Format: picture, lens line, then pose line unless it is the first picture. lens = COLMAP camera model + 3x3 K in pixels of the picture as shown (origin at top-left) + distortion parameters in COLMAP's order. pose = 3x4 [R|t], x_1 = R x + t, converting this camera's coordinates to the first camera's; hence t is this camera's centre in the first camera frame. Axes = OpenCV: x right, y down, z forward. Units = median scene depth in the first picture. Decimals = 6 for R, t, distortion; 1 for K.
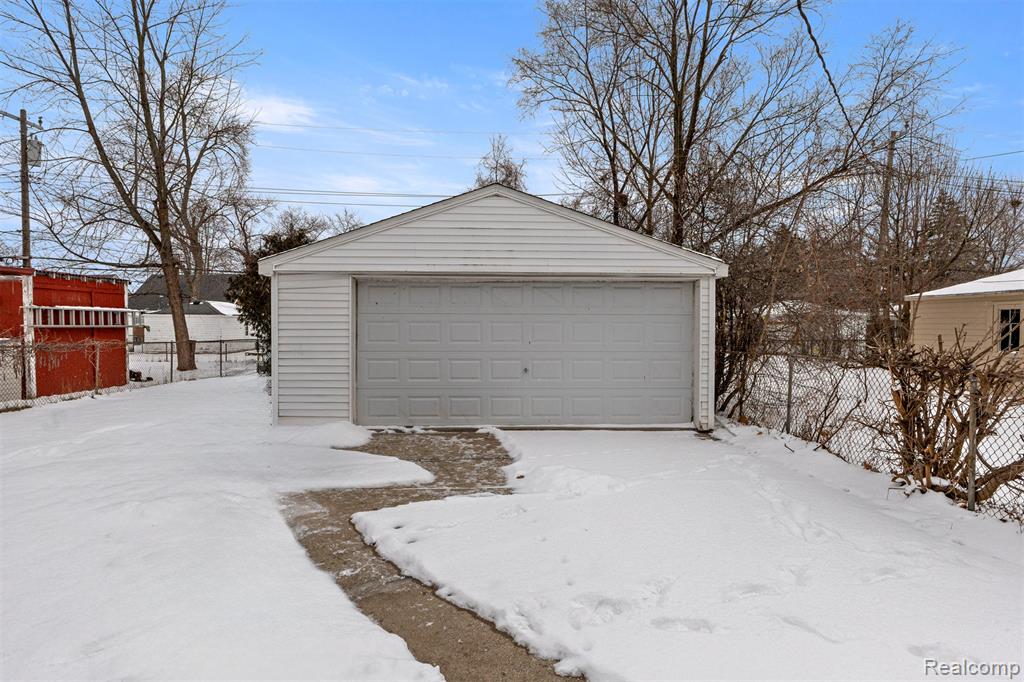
lens RADIAL K [[558.7, 0, 512.0], [0, 558.7, 341.0], [0, 0, 1]] dist [-0.004545, -0.002199]
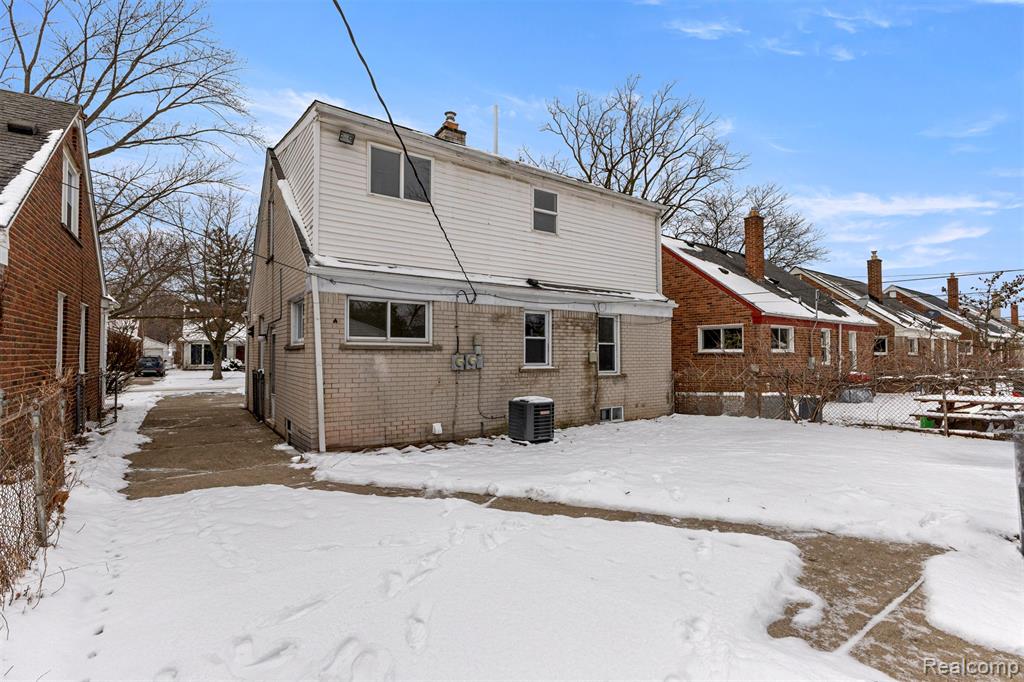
lens RADIAL K [[477.3, 0, 512.0], [0, 477.3, 341.0], [0, 0, 1]] dist [-0.000164, -0.000124]
pose [[-0.844500, -0.020107, -0.535178, 0.352792], [-0.015833, 0.999796, -0.012578, -0.024097], [0.535321, -0.002148, -0.844646, 0.826804]]
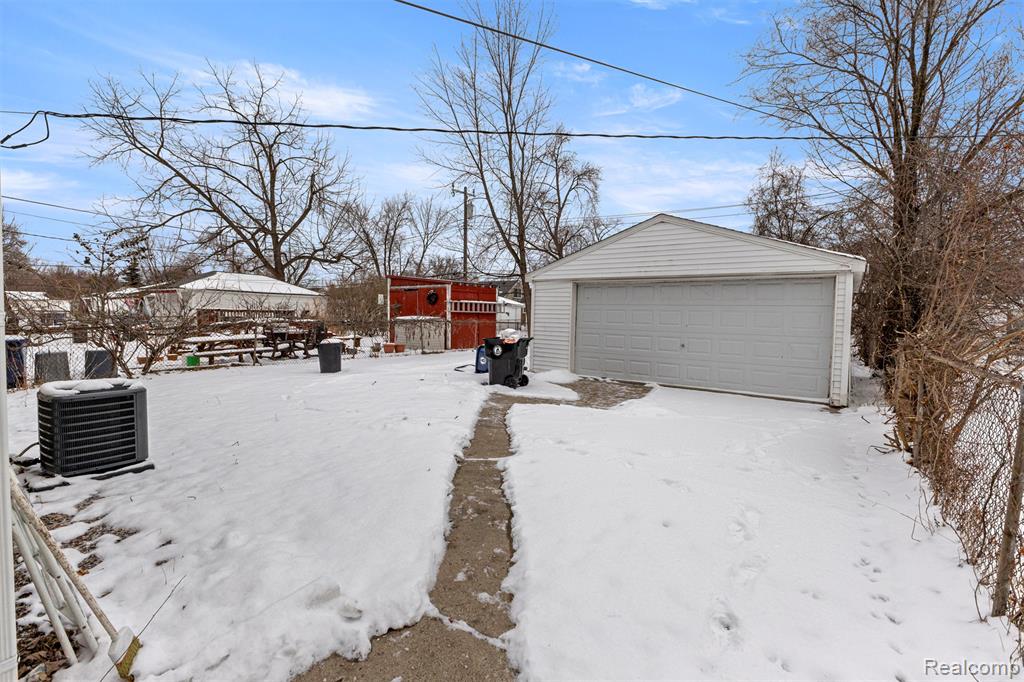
lens RADIAL K [[477.3, 0, 512.0], [0, 477.3, 341.0], [0, 0, 1]] dist [-0.000164, -0.000124]
pose [[0.784766, 0.048751, -0.617872, 0.420683], [-0.035083, 0.998797, 0.034246, 0.015177], [0.618799, -0.005198, 0.785533, -0.192370]]
